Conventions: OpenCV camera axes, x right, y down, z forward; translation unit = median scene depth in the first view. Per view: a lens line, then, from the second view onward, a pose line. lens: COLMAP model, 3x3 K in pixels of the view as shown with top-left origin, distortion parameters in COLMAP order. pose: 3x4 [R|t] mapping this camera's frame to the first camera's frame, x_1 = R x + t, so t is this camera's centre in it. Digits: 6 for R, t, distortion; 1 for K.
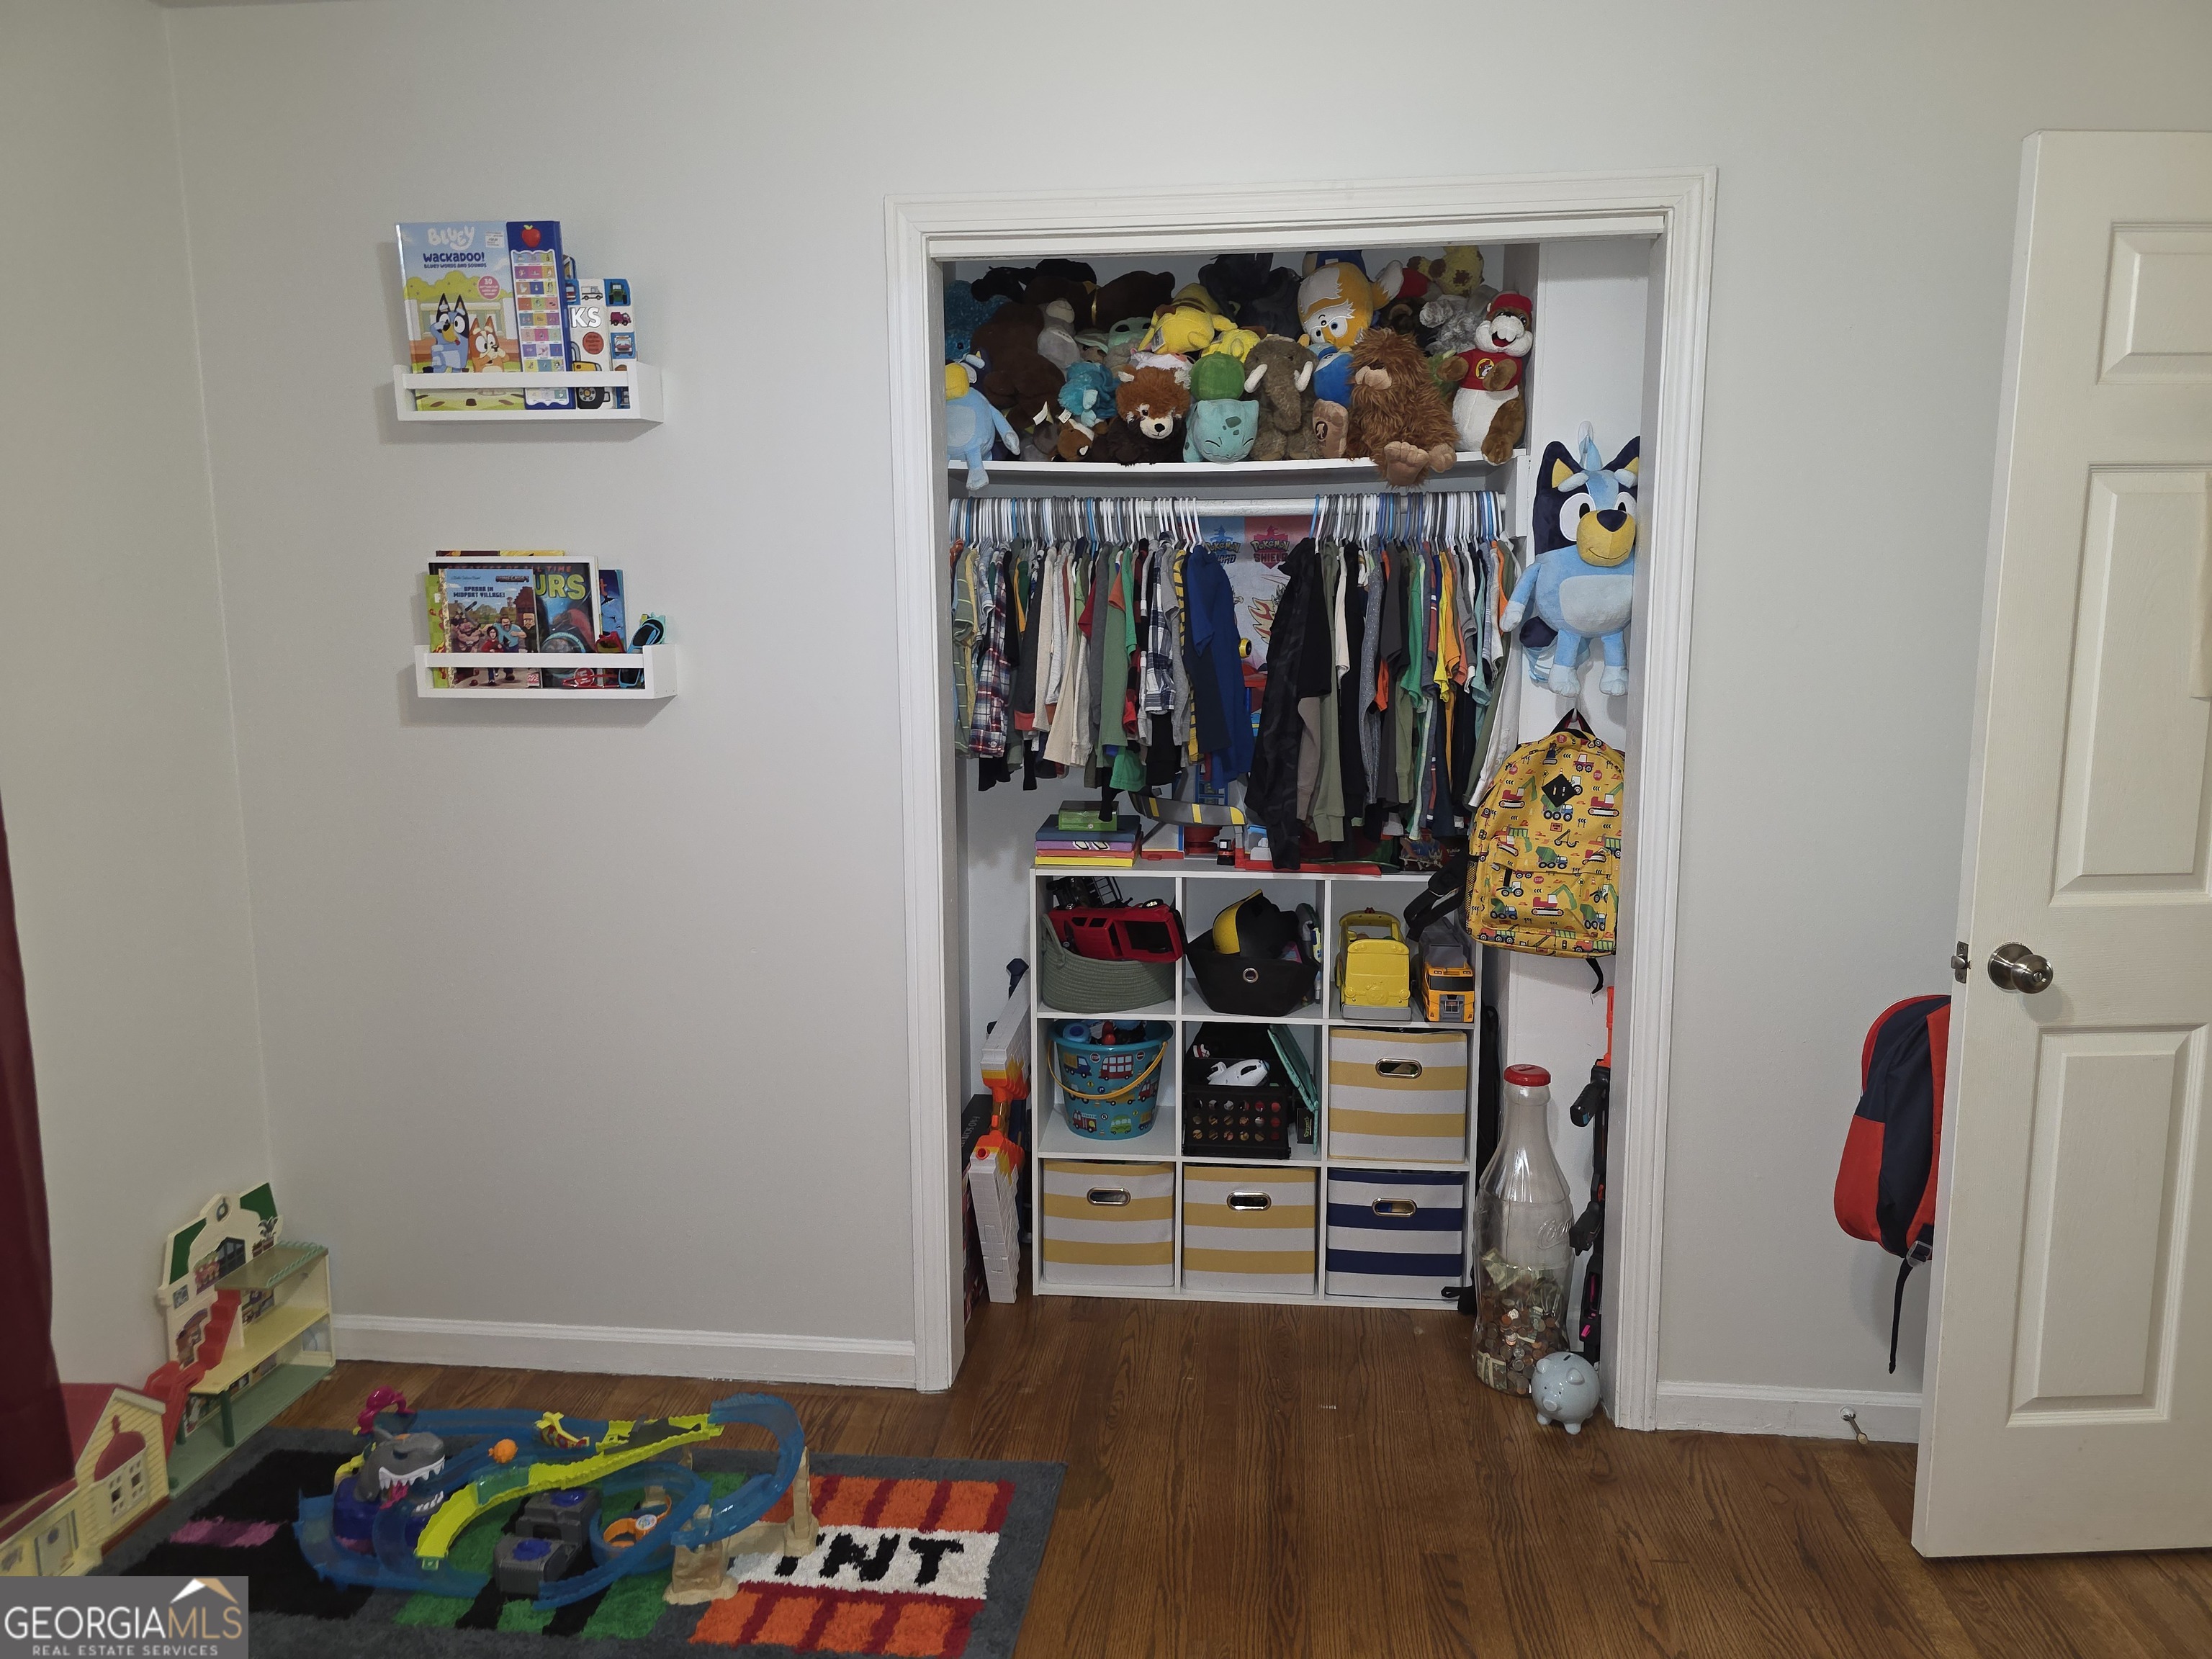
lens RADIAL K [[1489.4, 0, 1111.5], [0, 1489.4, 834.2], [0, 0, 1]] dist [0.065160, -0.060118]
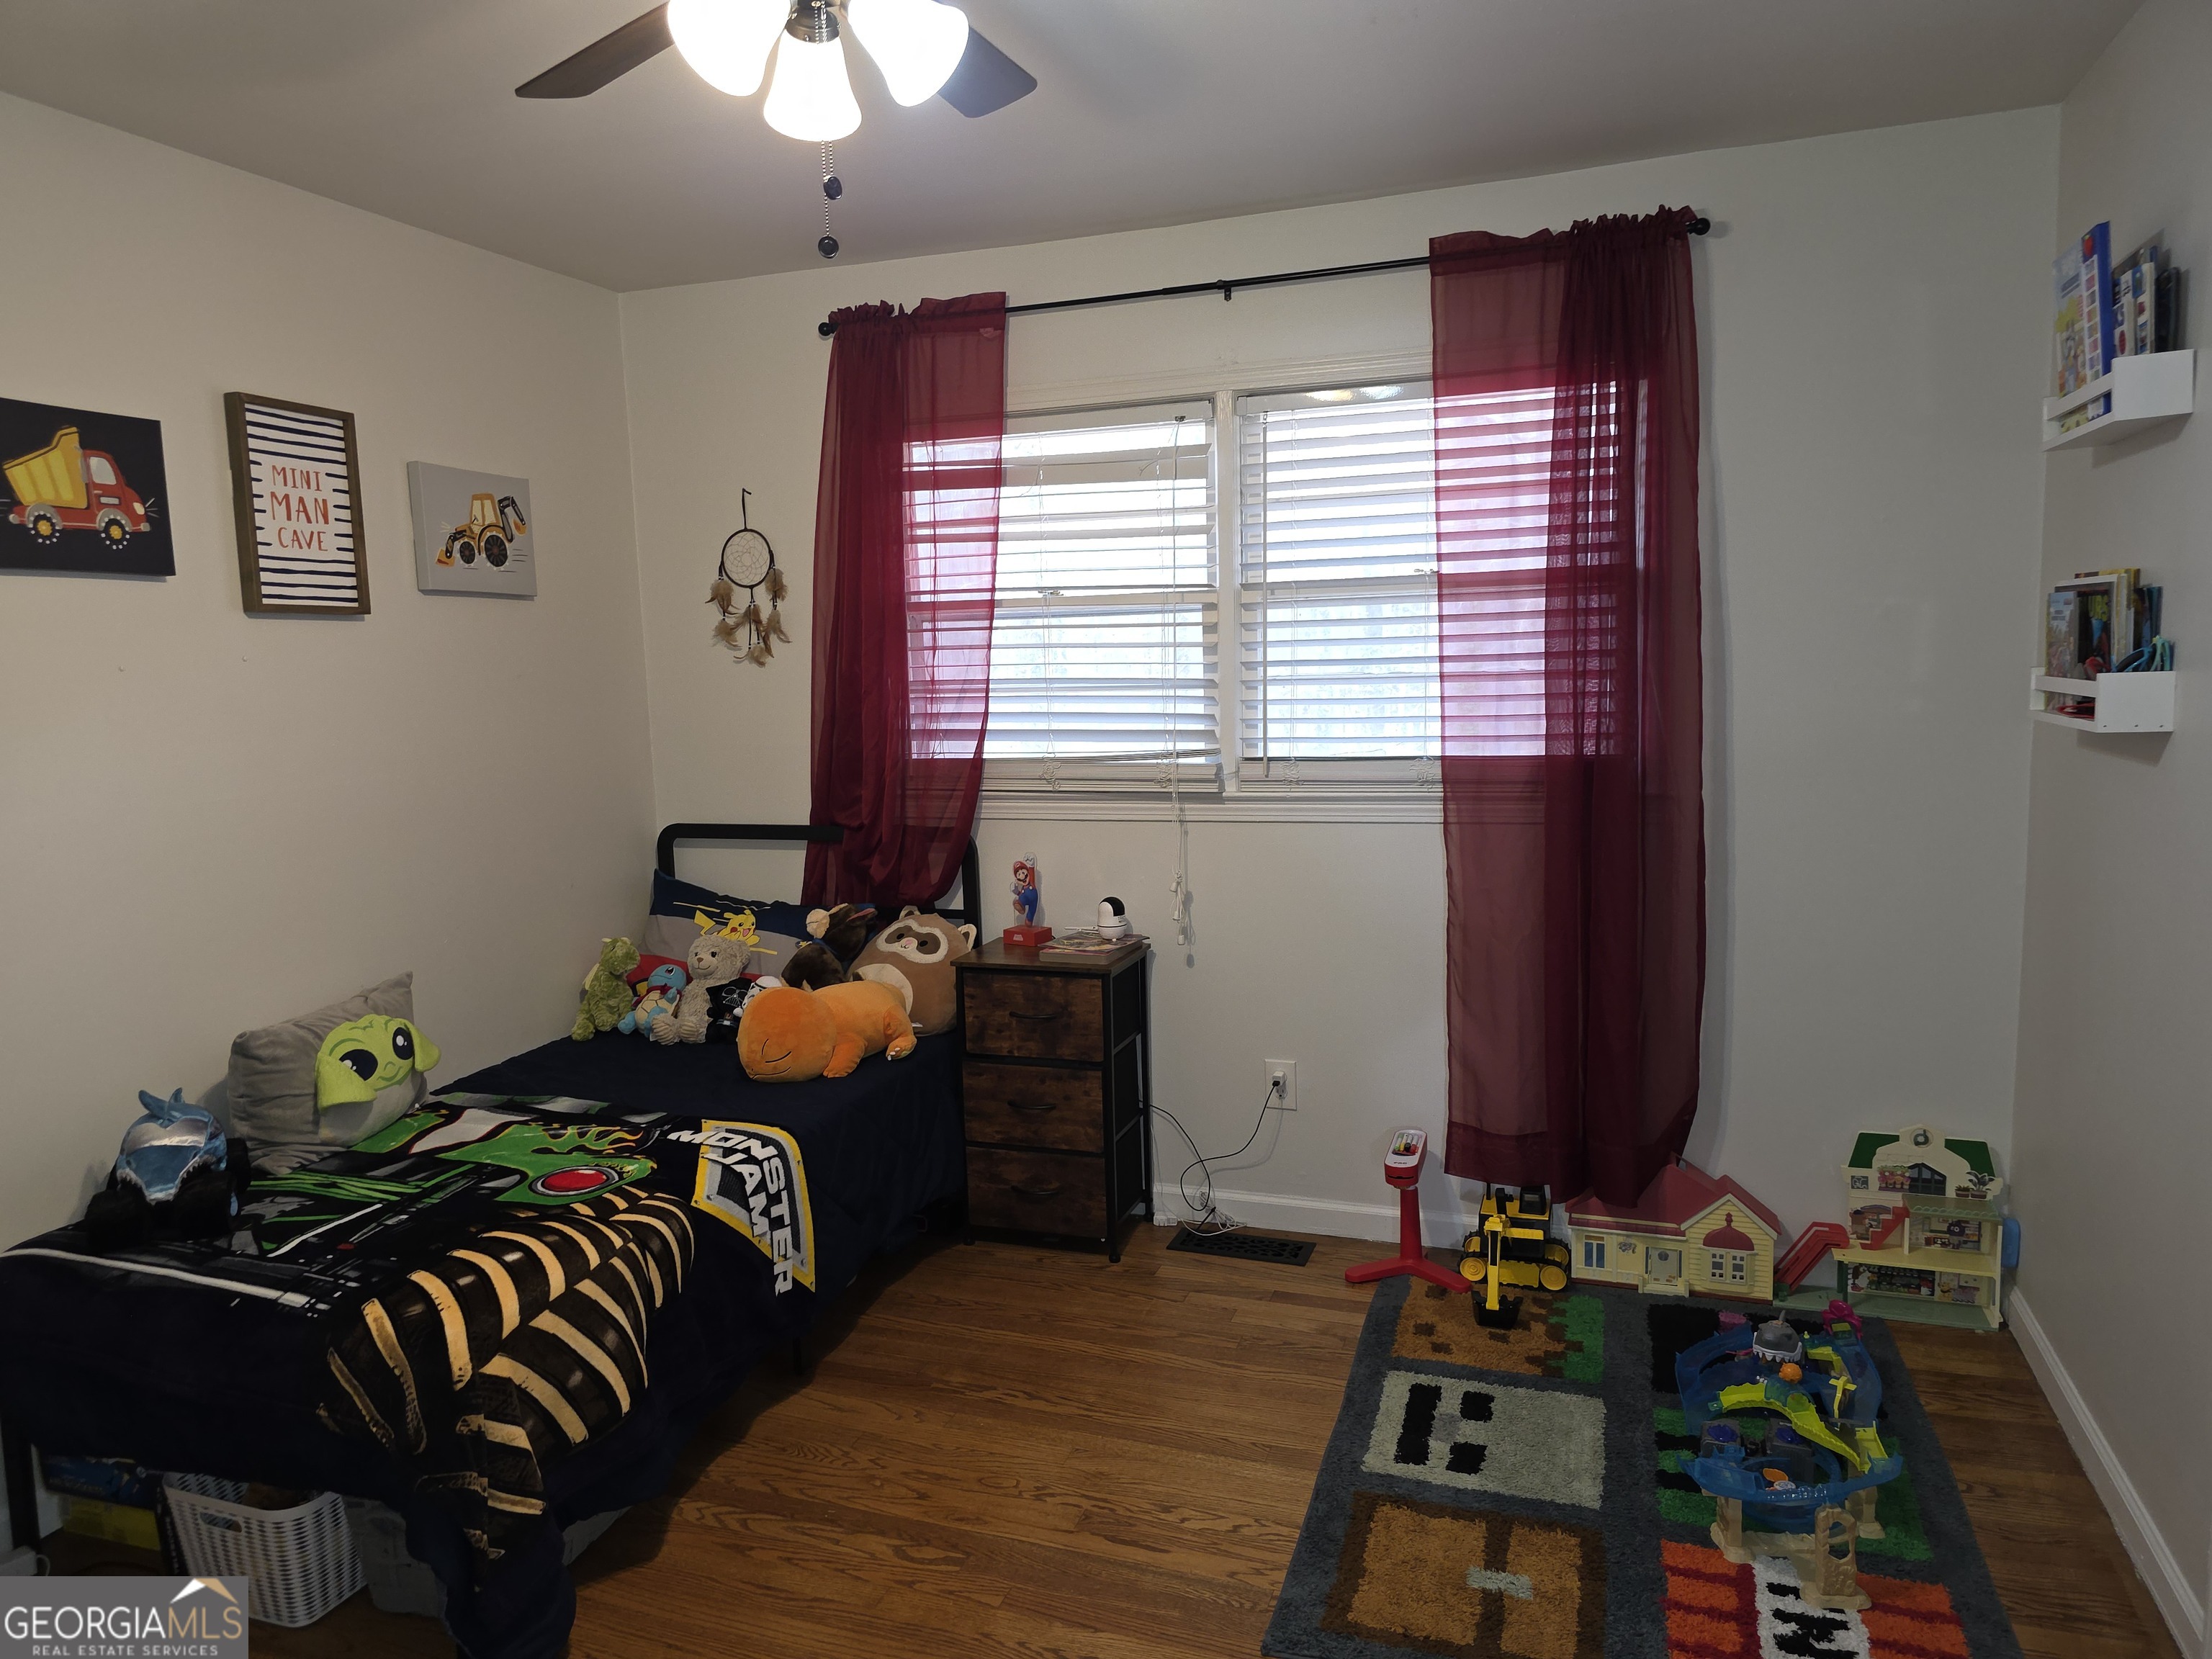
lens RADIAL K [[1489.4, 0, 1094.8], [0, 1489.4, 826.2], [0, 0, 1]] dist [0.065160, -0.060118]
pose [[-0.221429, 0.134047, -0.965920, 0.702651], [-0.120952, 0.979084, 0.163601, -0.113932], [0.967647, 0.153056, -0.200584, 0.590330]]
